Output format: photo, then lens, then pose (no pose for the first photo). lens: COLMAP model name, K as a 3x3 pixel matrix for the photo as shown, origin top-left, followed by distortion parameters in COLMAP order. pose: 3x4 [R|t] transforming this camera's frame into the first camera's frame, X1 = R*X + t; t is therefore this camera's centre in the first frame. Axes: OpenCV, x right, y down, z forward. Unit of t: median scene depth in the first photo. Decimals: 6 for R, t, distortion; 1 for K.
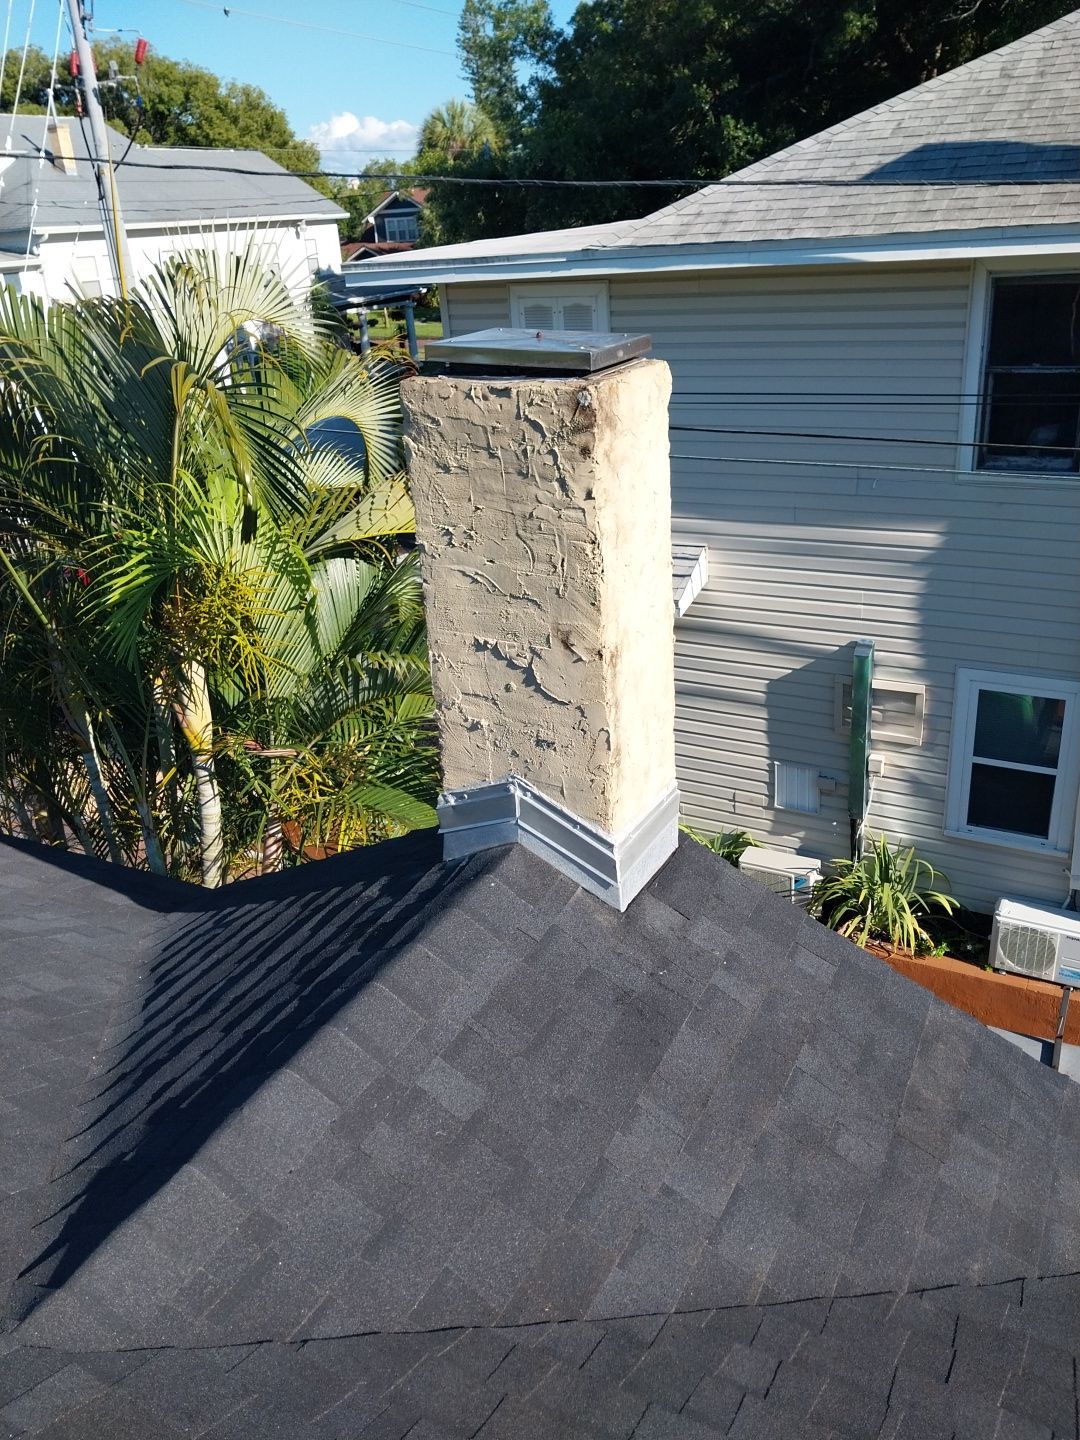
lens RADIAL K [[1120.3, 0, 572.9], [0, 1120.3, 736.0], [0, 0, 1]] dist [0.029328, -0.040884]
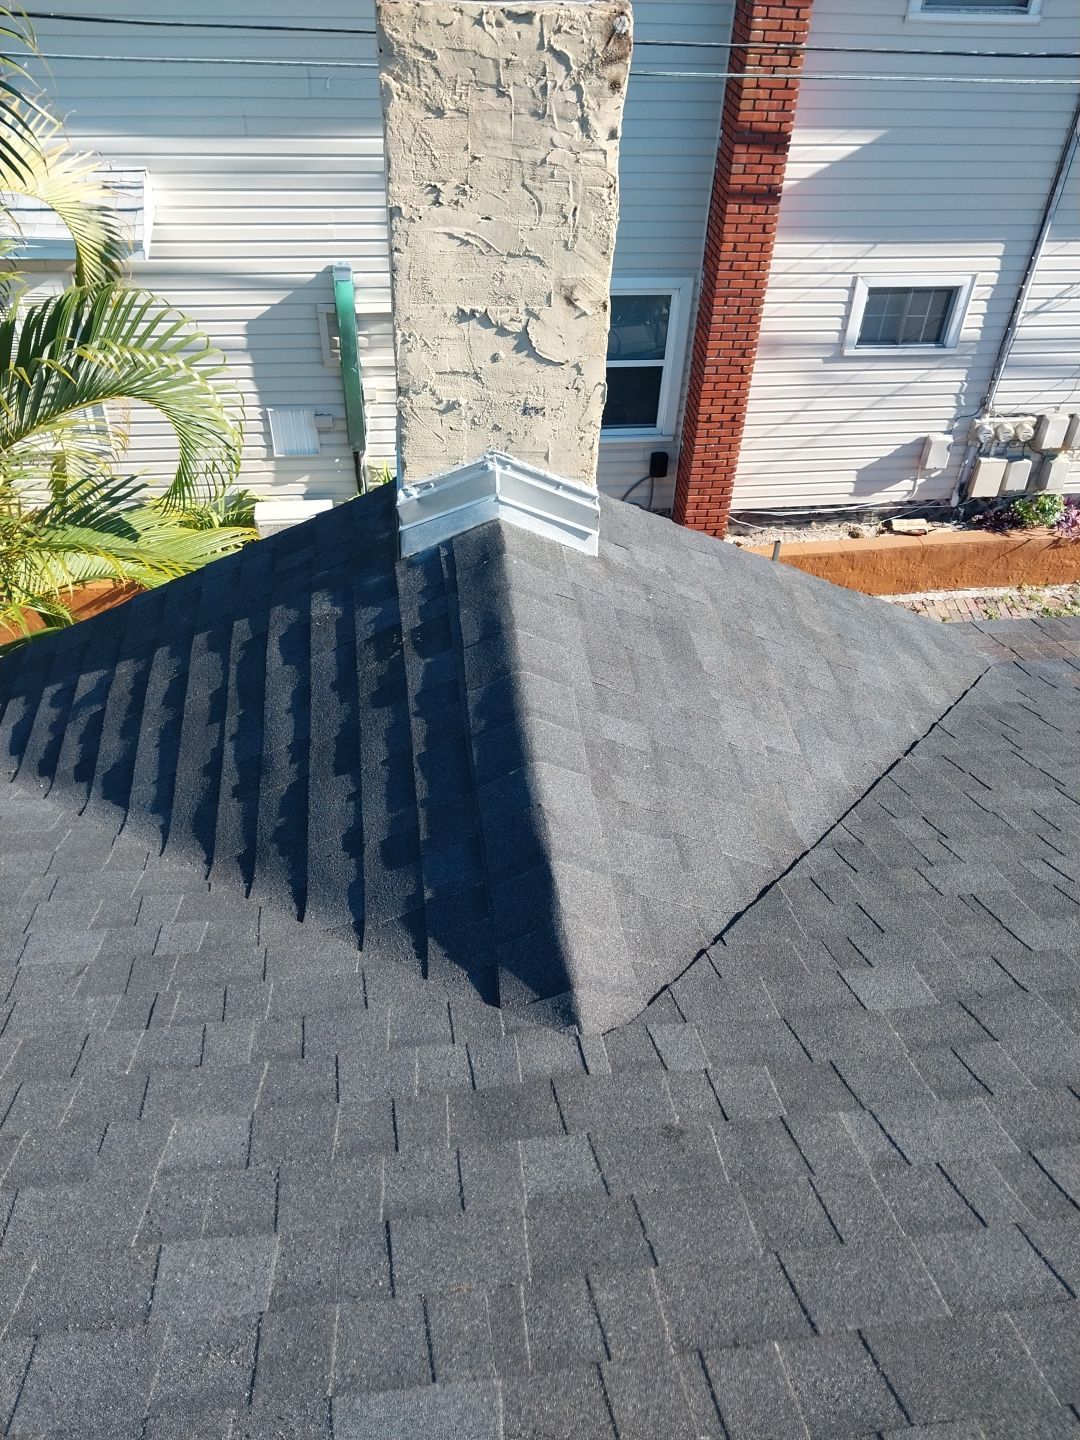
lens RADIAL K [[1120.3, 0, 559.5], [0, 1120.3, 701.4], [0, 0, 1]] dist [0.029328, -0.040884]
pose [[0.808465, -0.320748, 0.493463, -0.608898], [0.165066, 0.928367, 0.332997, -0.083665], [-0.564923, -0.187763, 0.803497, 0.137216]]
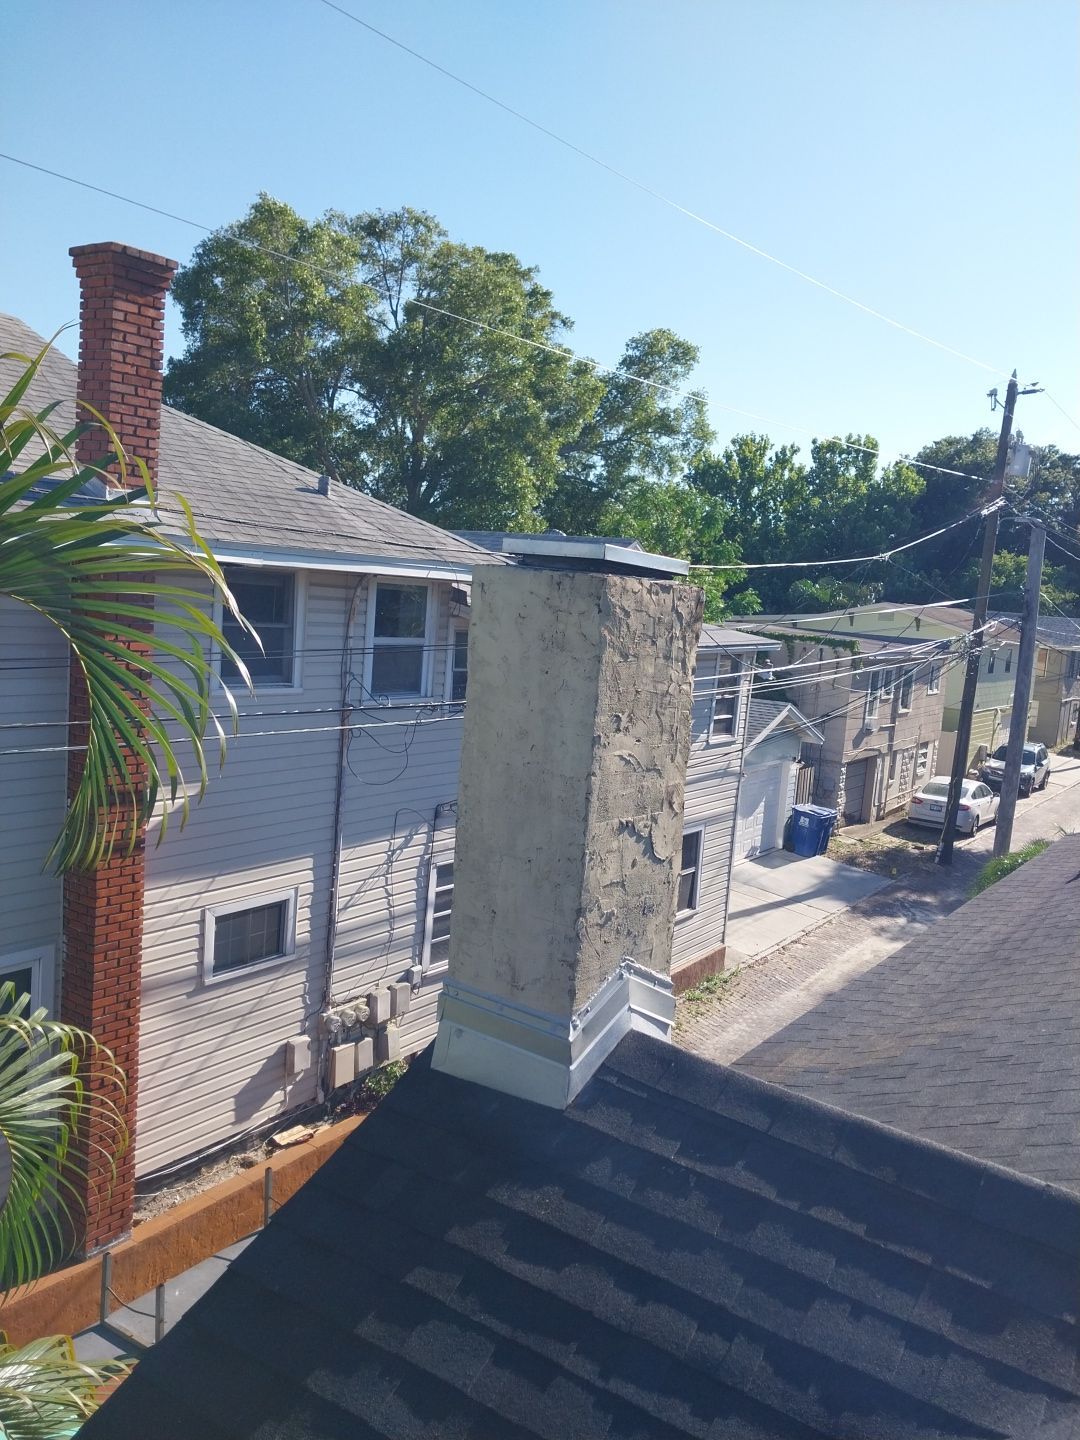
lens RADIAL K [[1120.3, 0, 534.2], [0, 1120.3, 710.7], [0, 0, 1]] dist [0.029328, -0.040884]
pose [[0.131429, -0.044385, 0.990331, -1.127980], [0.344749, 0.938688, -0.003682, -0.210606], [-0.929448, 0.341900, 0.138673, 0.926028]]
